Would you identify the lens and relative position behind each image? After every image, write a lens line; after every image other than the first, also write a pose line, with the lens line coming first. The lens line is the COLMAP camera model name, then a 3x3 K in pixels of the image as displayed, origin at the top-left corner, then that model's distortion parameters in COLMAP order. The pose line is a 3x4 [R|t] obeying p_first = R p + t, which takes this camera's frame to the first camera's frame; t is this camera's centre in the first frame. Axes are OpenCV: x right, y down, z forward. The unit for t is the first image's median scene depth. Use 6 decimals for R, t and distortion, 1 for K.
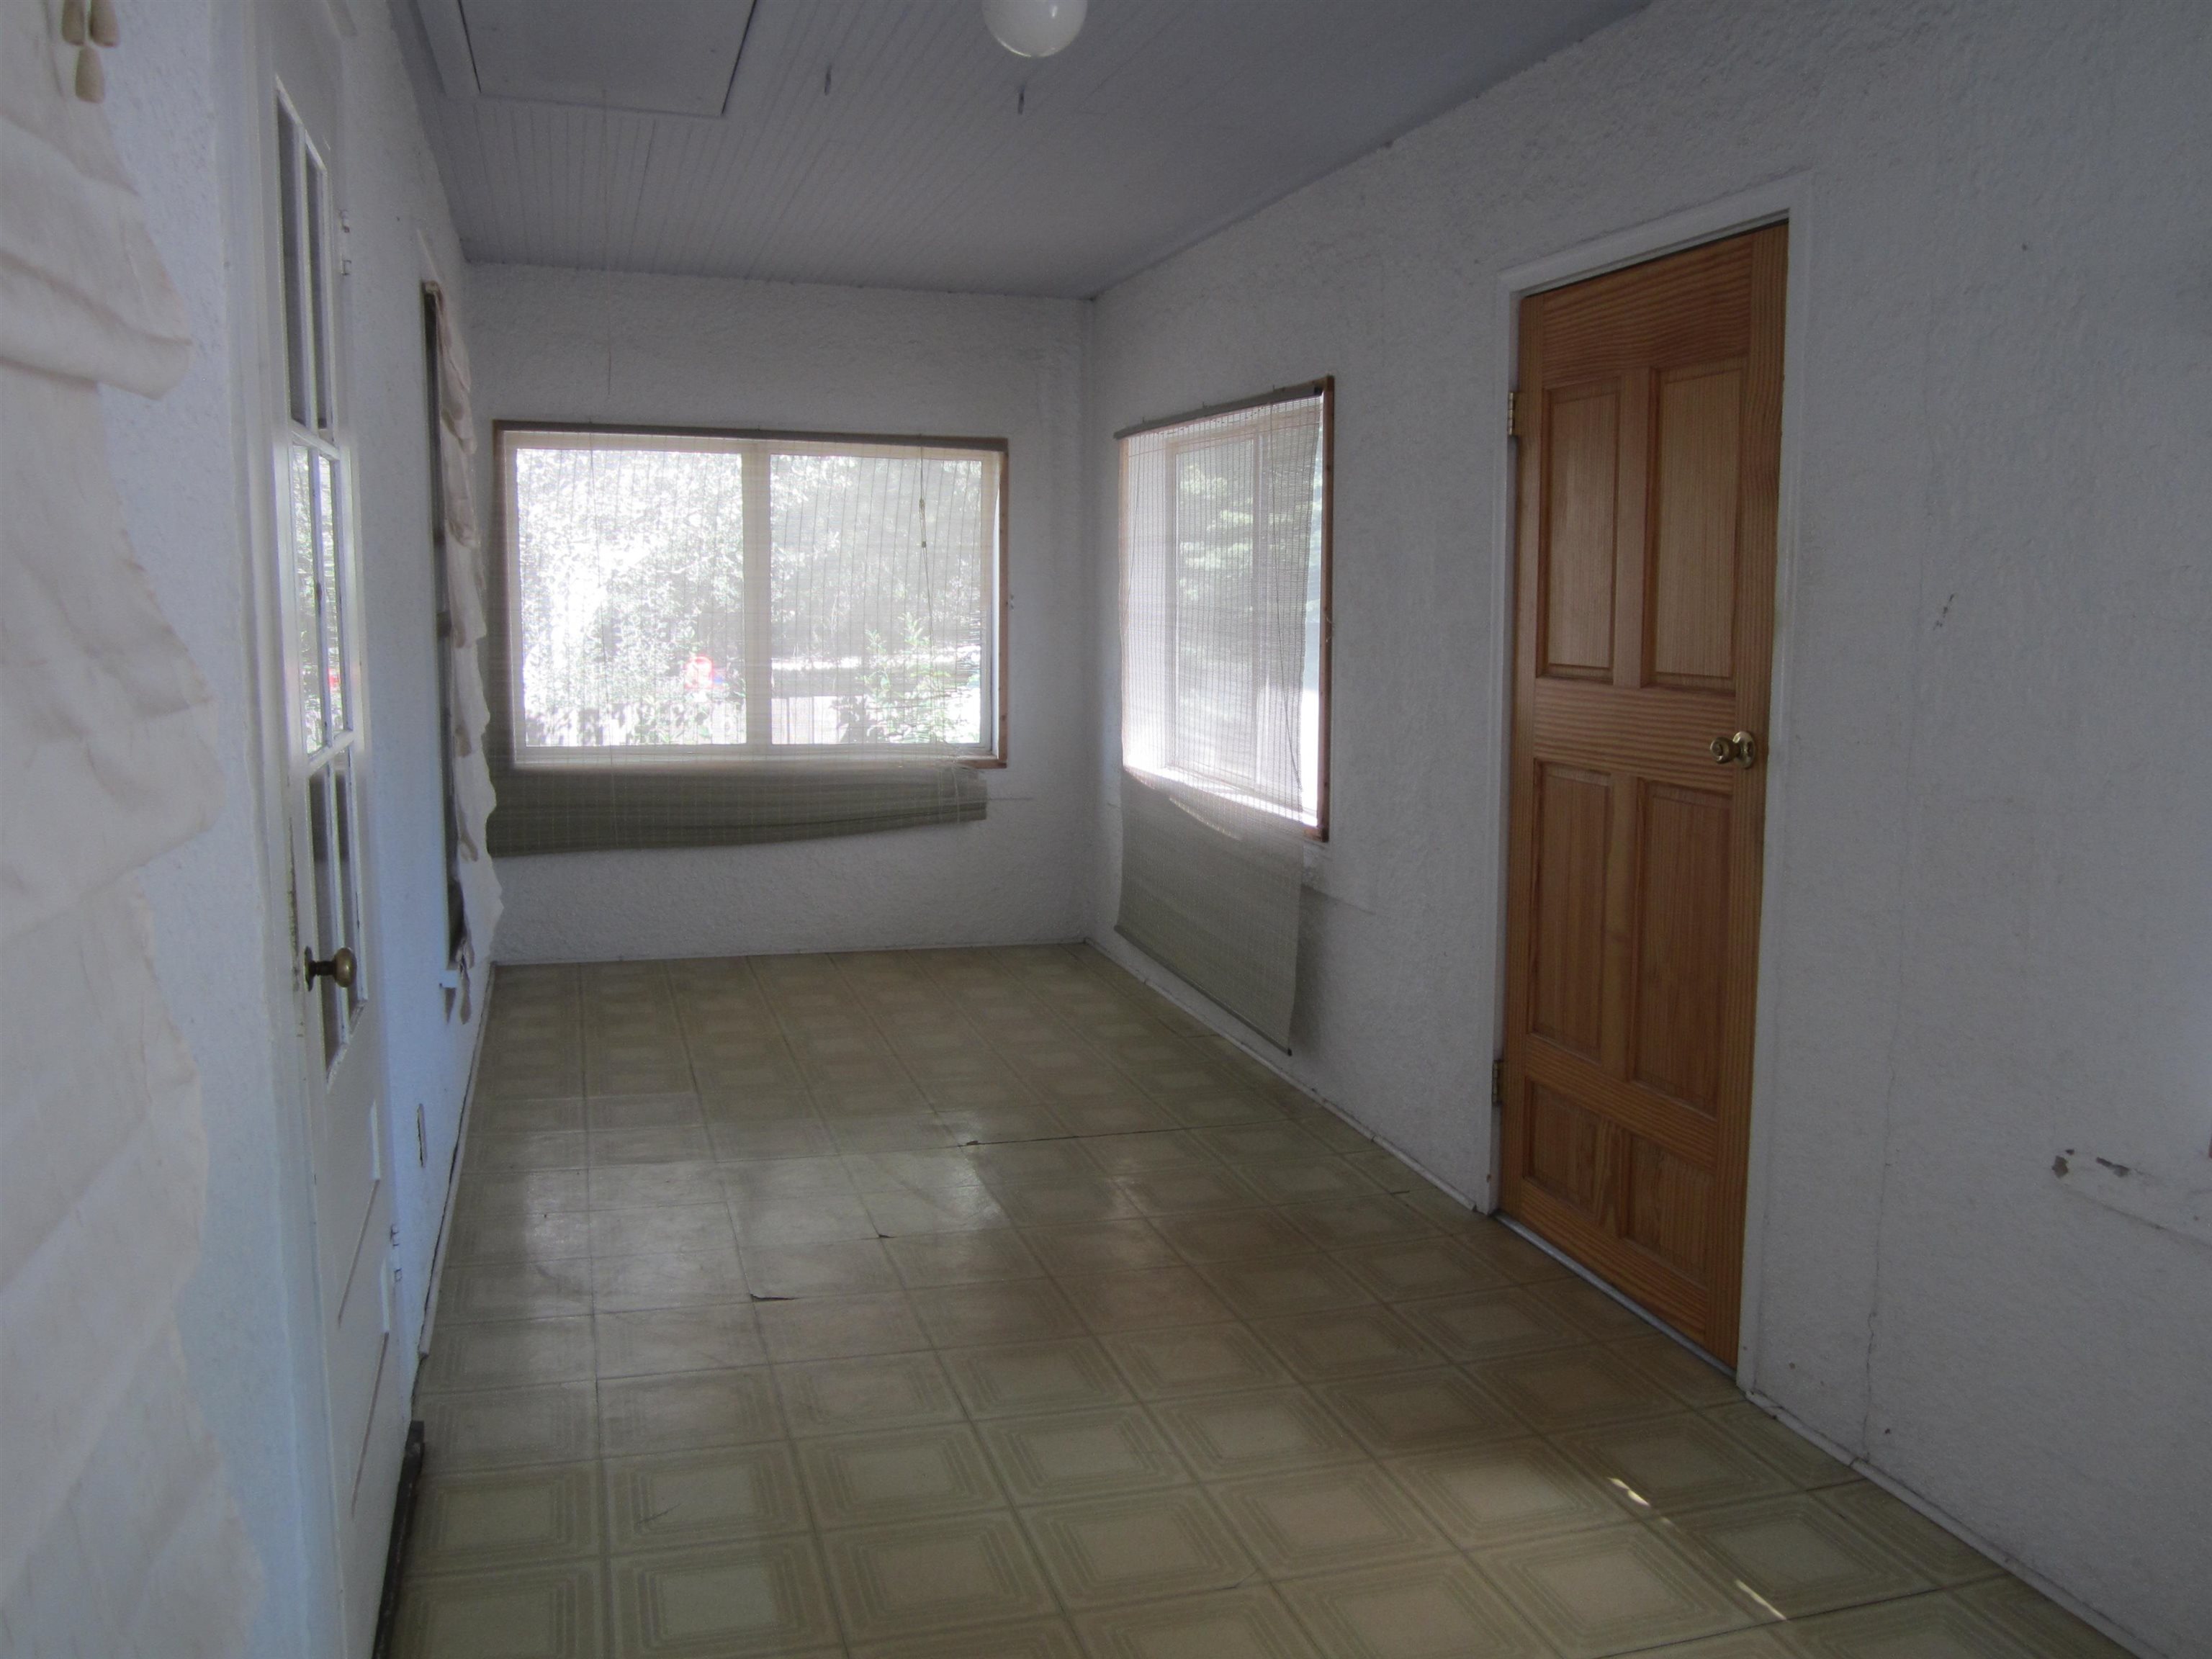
lens RADIAL K [[1790.9, 0, 1106.0], [0, 1790.9, 829.5], [0, 0, 1]] dist [-0.071846, 0.034203]
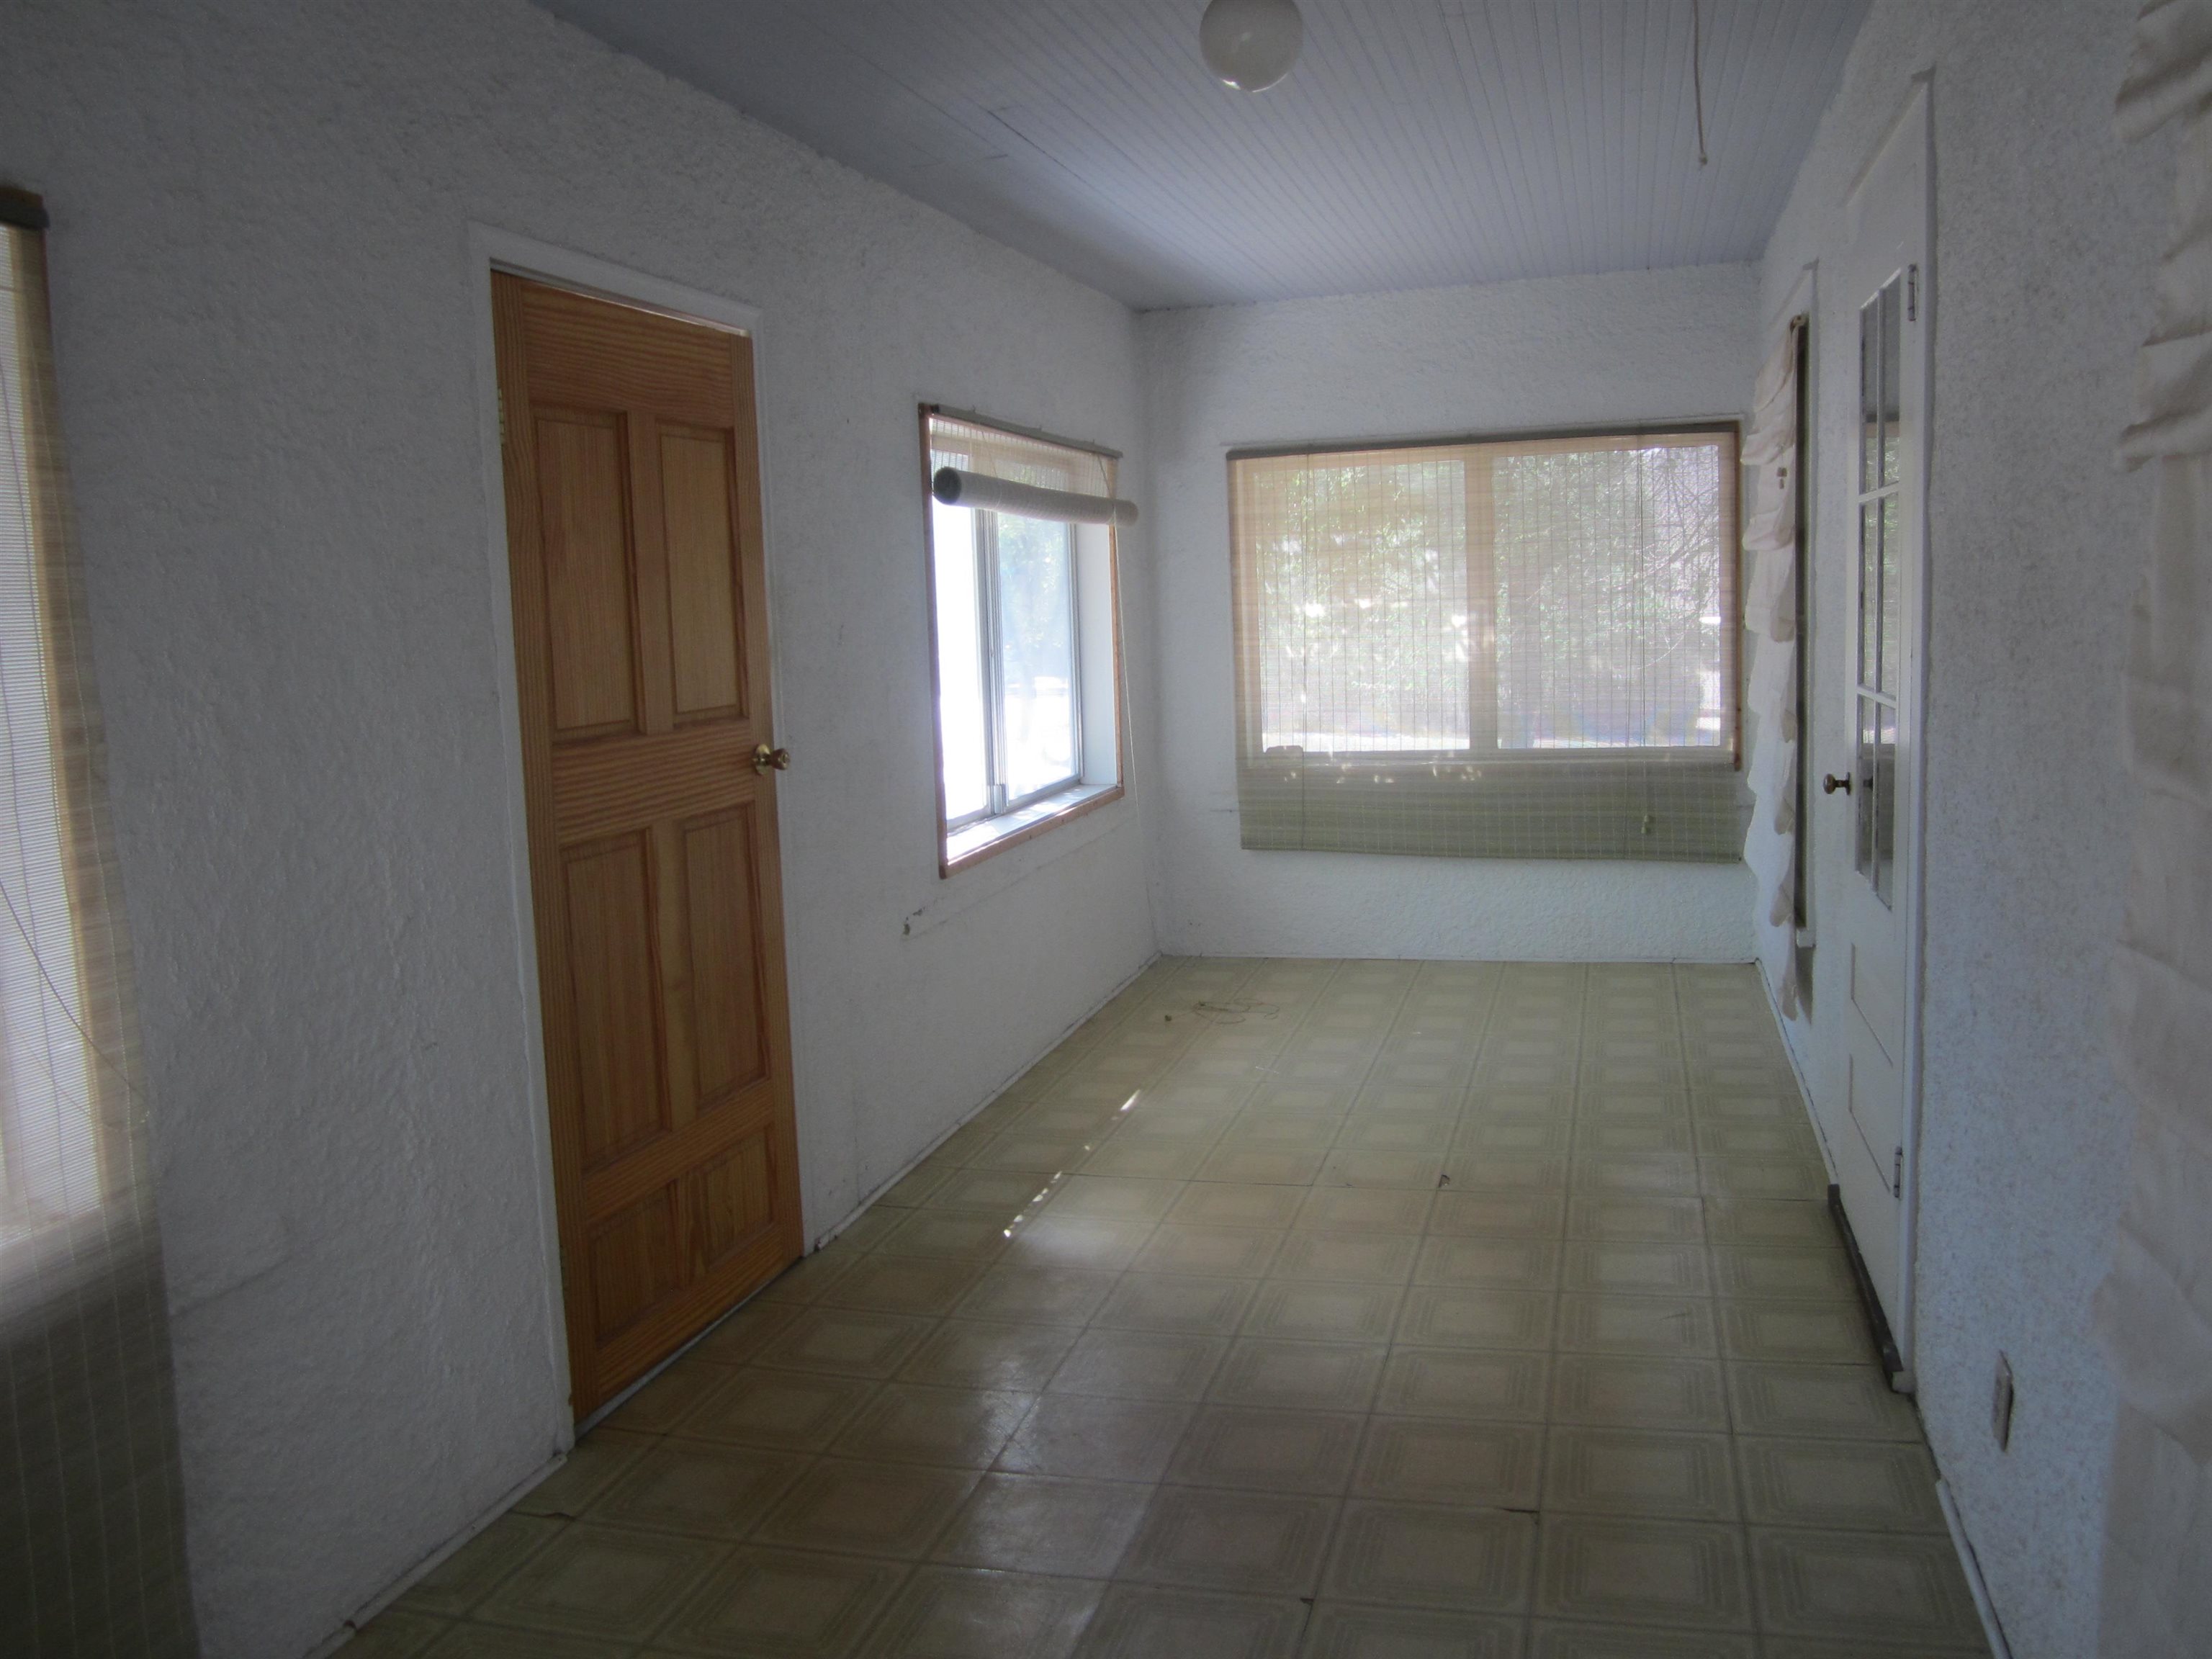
lens RADIAL K [[1790.9, 0, 1106.0], [0, 1790.9, 829.5], [0, 0, 1]] dist [-0.071846, 0.034203]
pose [[-0.844264, -0.039369, 0.534479, -0.456471], [0.105092, 0.965774, 0.237141, -0.240580], [-0.525522, 0.256379, -0.811231, 1.707285]]
